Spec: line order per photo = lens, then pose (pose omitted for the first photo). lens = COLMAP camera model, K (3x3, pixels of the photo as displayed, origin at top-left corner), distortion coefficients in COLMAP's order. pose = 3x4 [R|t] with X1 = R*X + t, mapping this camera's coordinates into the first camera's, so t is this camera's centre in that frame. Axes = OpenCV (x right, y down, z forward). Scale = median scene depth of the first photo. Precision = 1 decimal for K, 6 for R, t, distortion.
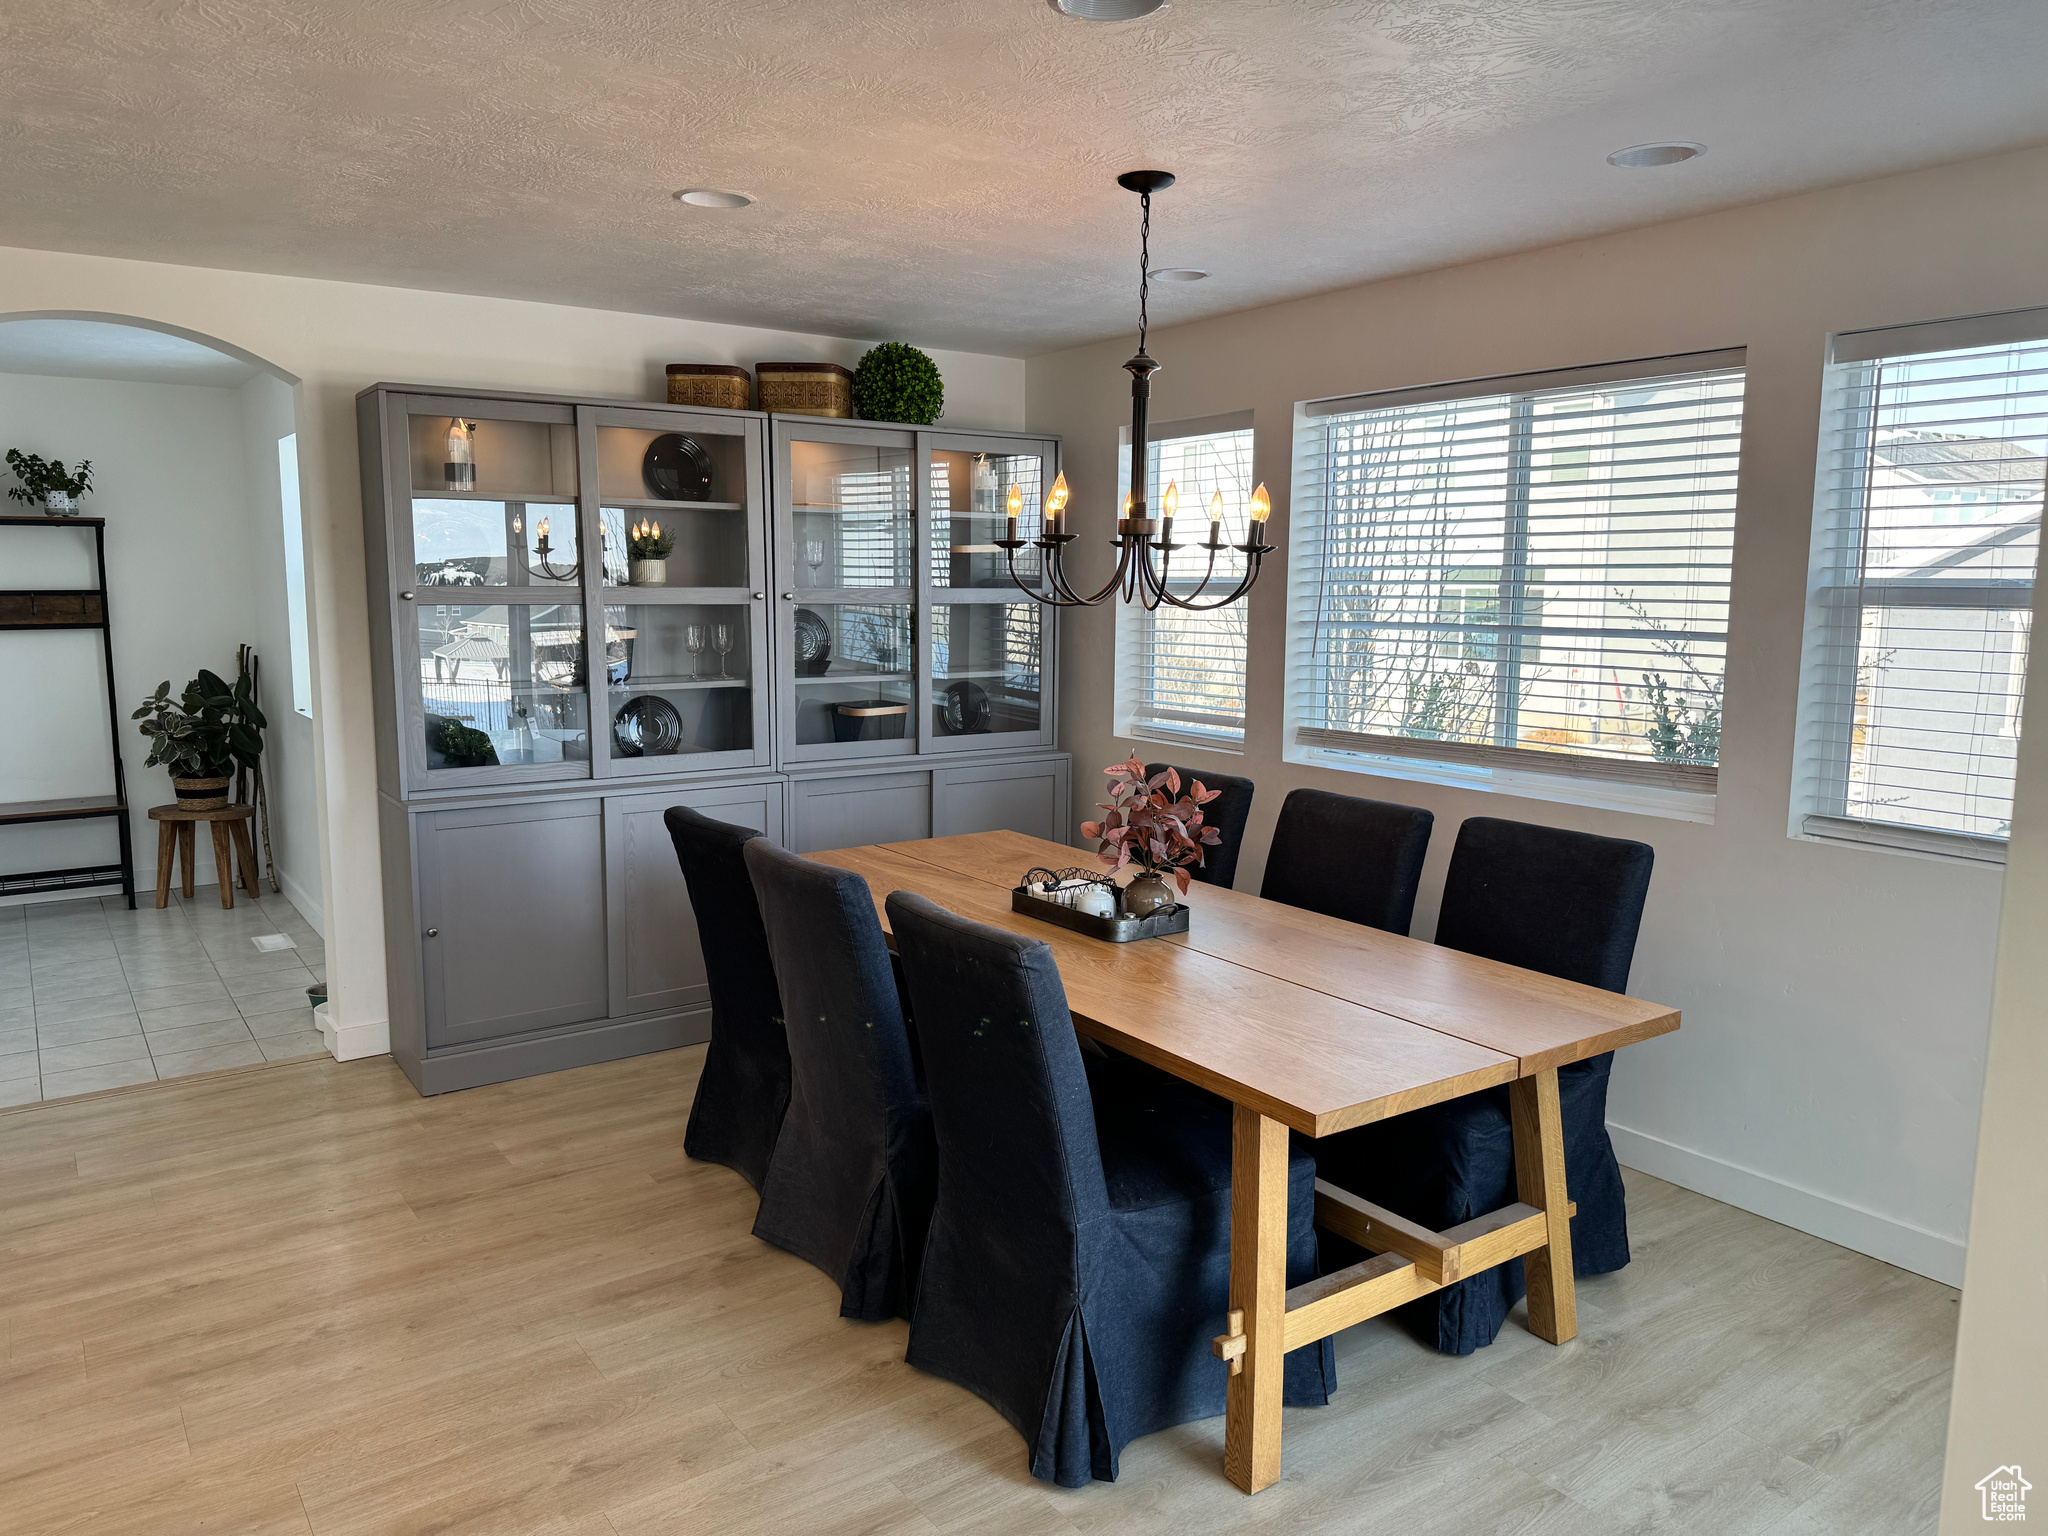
lens RADIAL K [[1451.9, 0, 1017.4], [0, 1451.9, 772.8], [0, 0, 1]] dist [0.027210, -0.022231]
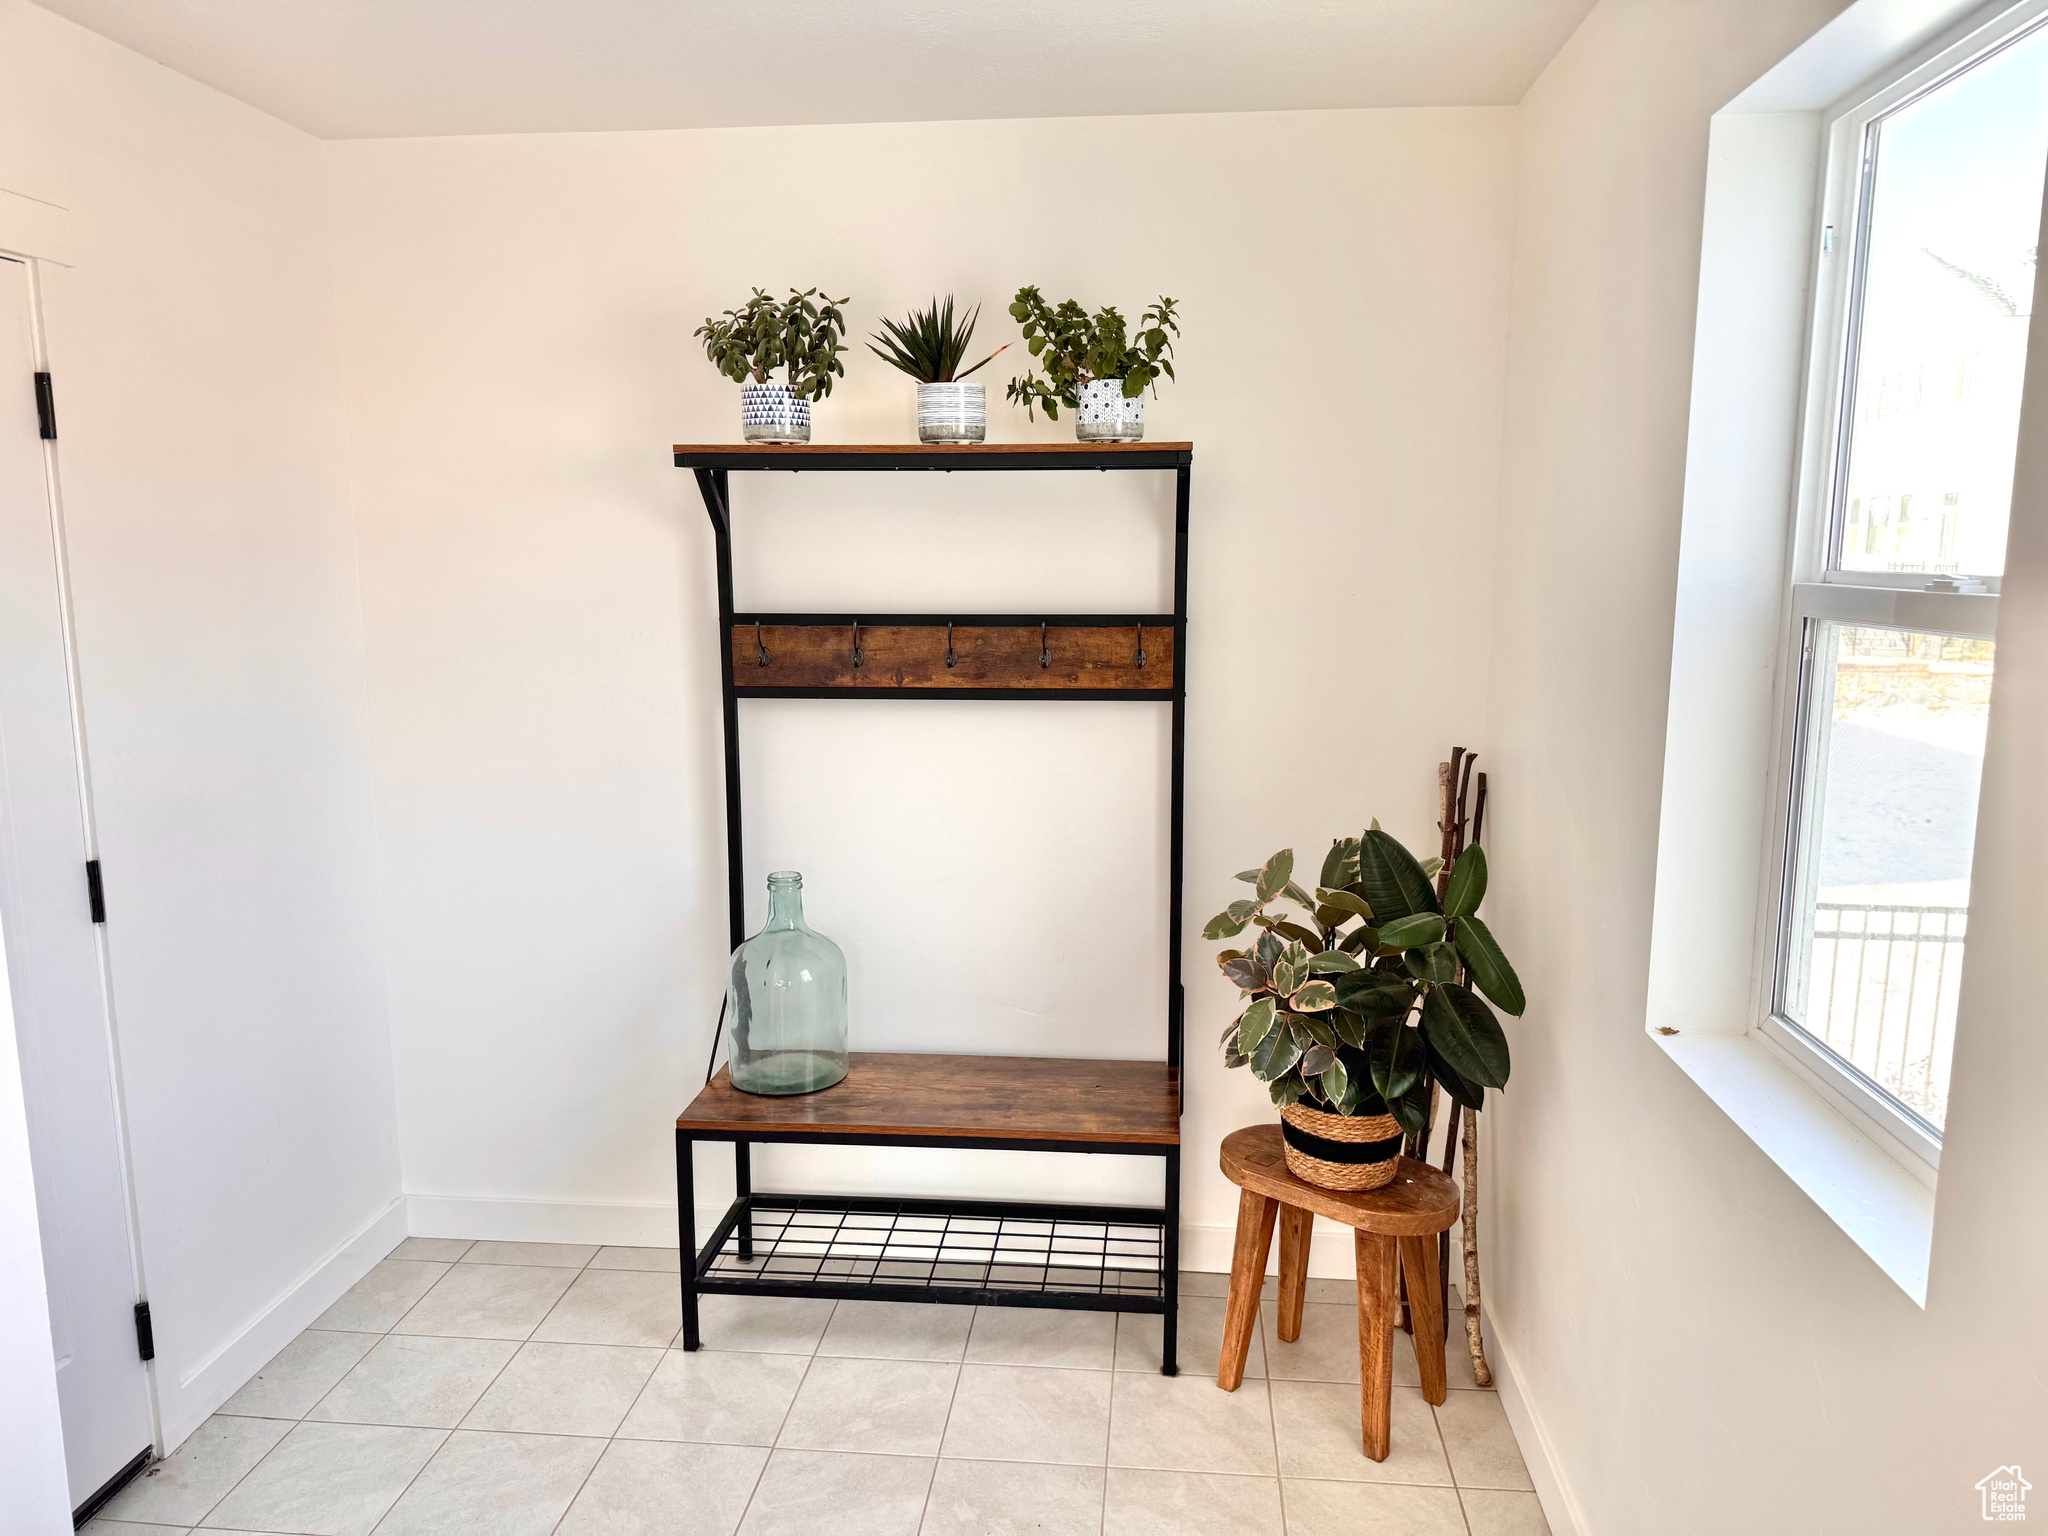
lens RADIAL K [[1451.9, 0, 1021.0], [0, 1451.9, 771.7], [0, 0, 1]] dist [0.027210, -0.022231]
pose [[0.756180, 0.095728, -0.647324, -0.384016], [-0.081750, 0.995311, 0.051692, -0.098278], [0.649237, 0.013830, 0.760460, 0.653530]]
